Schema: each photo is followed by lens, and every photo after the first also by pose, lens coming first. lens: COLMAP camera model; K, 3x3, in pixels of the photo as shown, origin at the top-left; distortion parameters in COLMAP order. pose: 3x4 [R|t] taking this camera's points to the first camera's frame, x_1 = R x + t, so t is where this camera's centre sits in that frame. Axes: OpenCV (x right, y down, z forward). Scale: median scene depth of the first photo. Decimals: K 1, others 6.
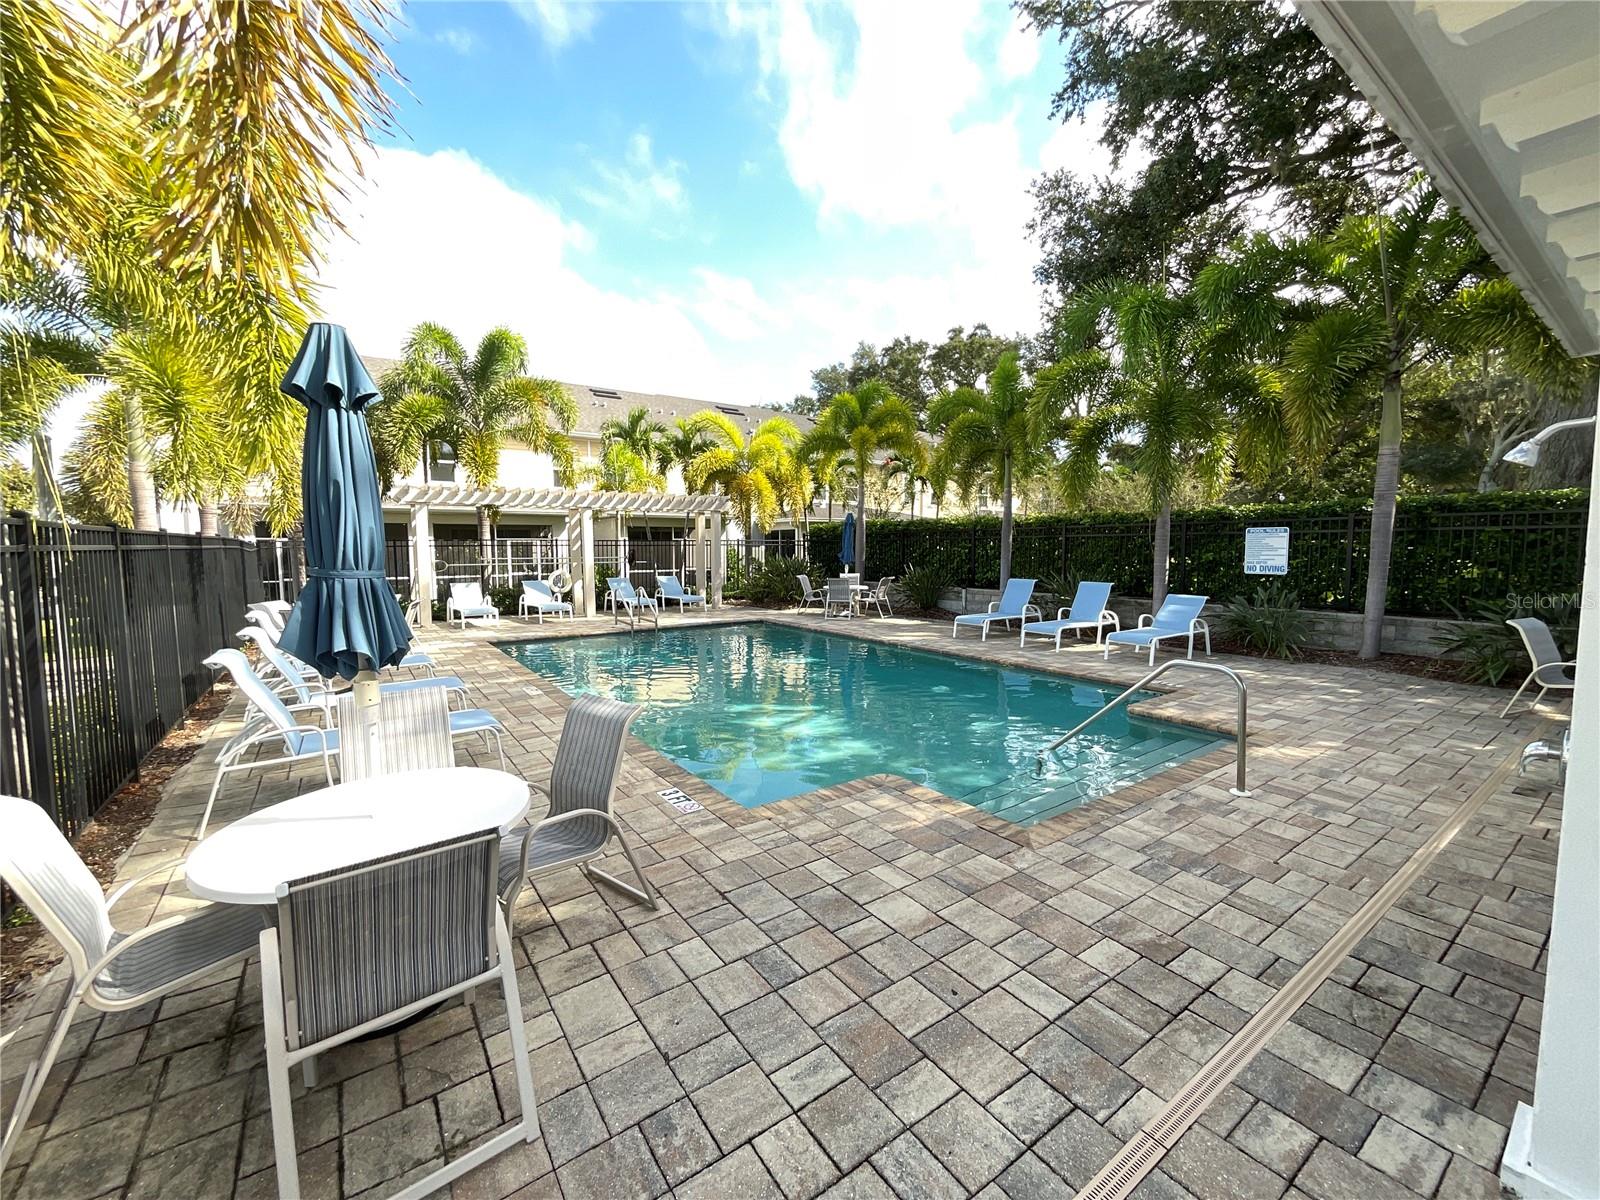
lens RADIAL K [[647.7, 0, 800.0], [0, 647.7, 600.0], [0, 0, 1]] dist [-0.002148, -0.000240]
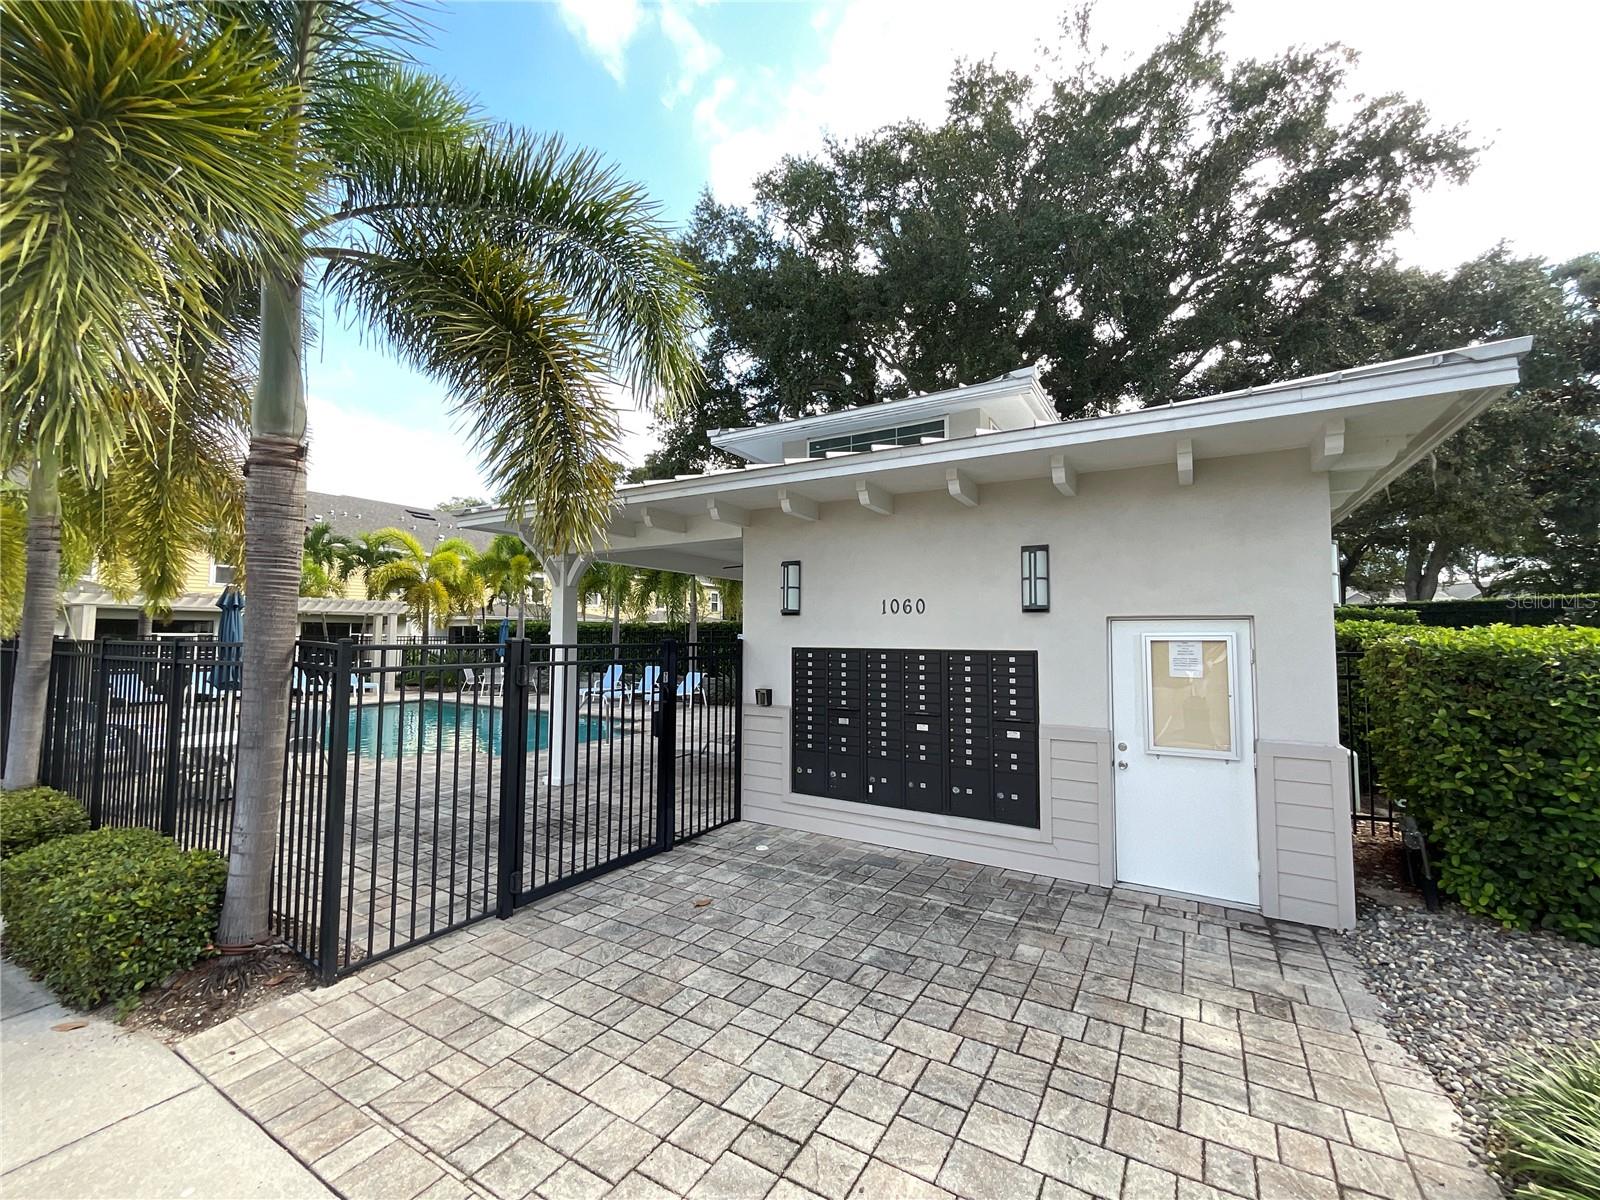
lens RADIAL K [[647.7, 0, 800.0], [0, 647.7, 600.0], [0, 0, 1]] dist [-0.002148, -0.000240]
pose [[0.915806, 0.030393, 0.400468, 0.073467], [0.026717, 0.990314, -0.136255, 0.023389], [-0.400730, 0.135482, 0.906124, -0.371272]]
